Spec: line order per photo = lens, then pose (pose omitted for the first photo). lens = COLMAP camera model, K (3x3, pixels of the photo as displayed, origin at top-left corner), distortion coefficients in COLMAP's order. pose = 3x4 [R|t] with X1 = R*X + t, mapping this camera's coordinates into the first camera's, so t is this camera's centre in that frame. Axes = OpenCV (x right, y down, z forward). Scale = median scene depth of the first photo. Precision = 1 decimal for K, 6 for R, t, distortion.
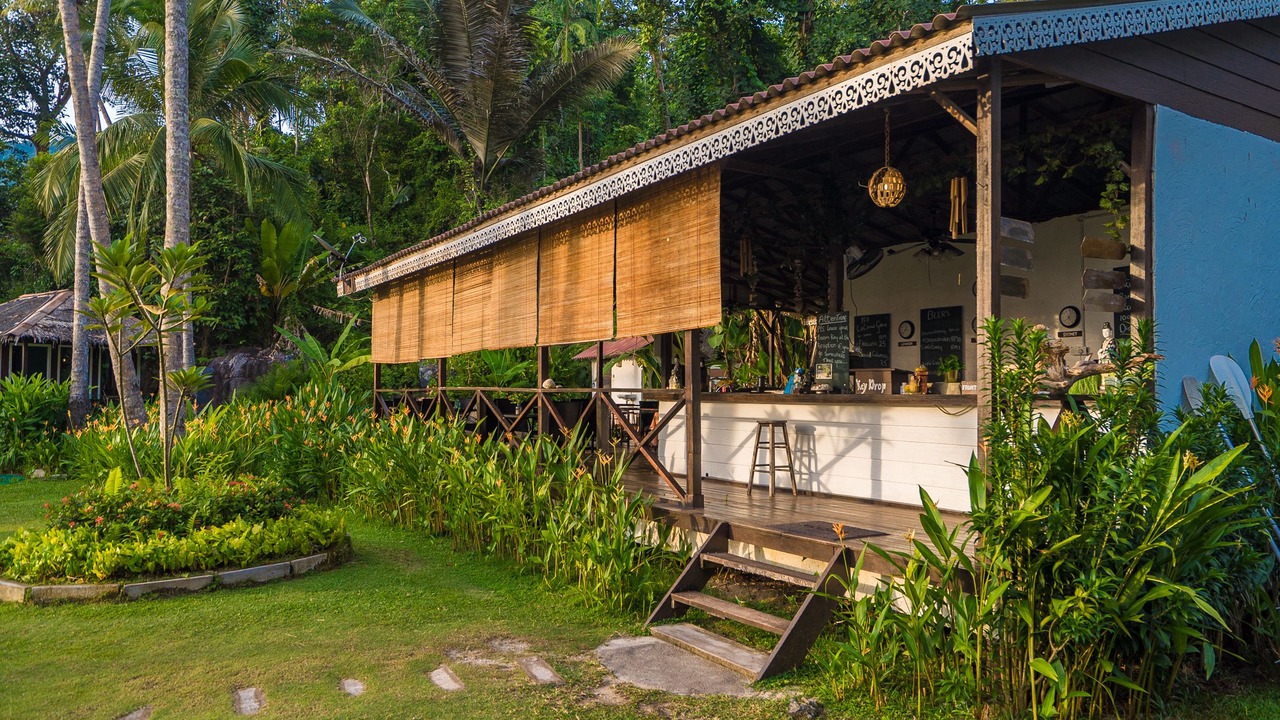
lens RADIAL K [[907.6, 0, 640.0], [0, 907.6, 360.0], [0, 0, 1]] dist [0.007199, 0.002663]
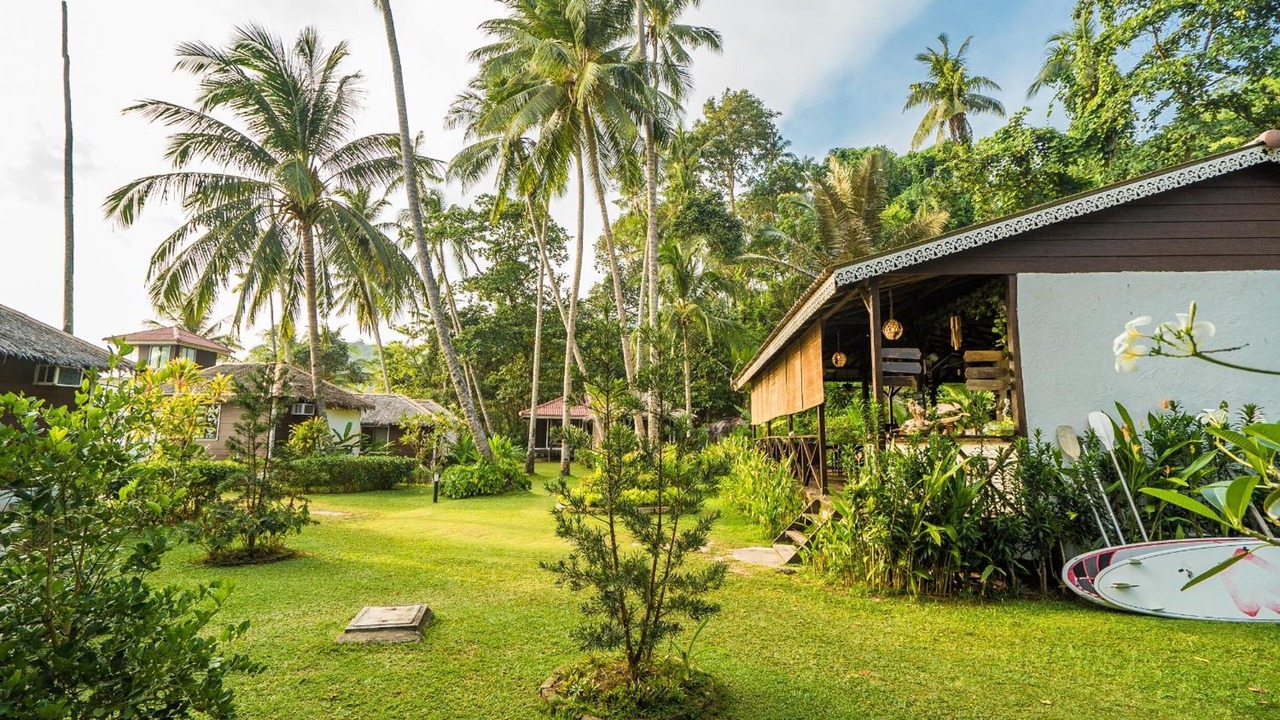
lens RADIAL K [[580.4, 0, 640.0], [0, 580.4, 360.0], [0, 0, 1]] dist [-0.000498, 0.000166]
pose [[0.811298, -0.079287, -0.579231, 0.512856], [0.015672, 0.993354, -0.114023, 0.008600], [0.584422, 0.083429, 0.807149, -0.299425]]
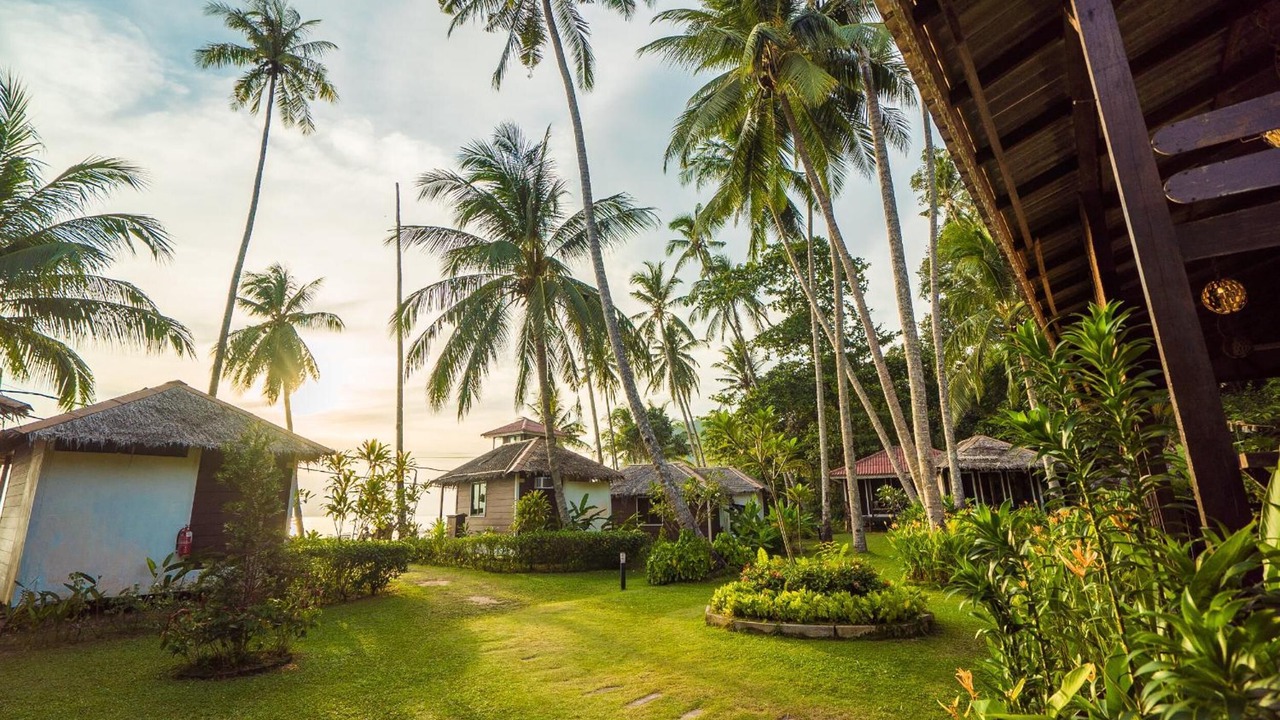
lens RADIAL K [[580.4, 0, 640.0], [0, 580.4, 360.0], [0, 0, 1]] dist [-0.000498, 0.000166]
pose [[0.325490, -0.249392, -0.912064, 0.415856], [0.054916, 0.967948, -0.245075, 0.034020], [0.943950, 0.029683, 0.328752, 0.433953]]
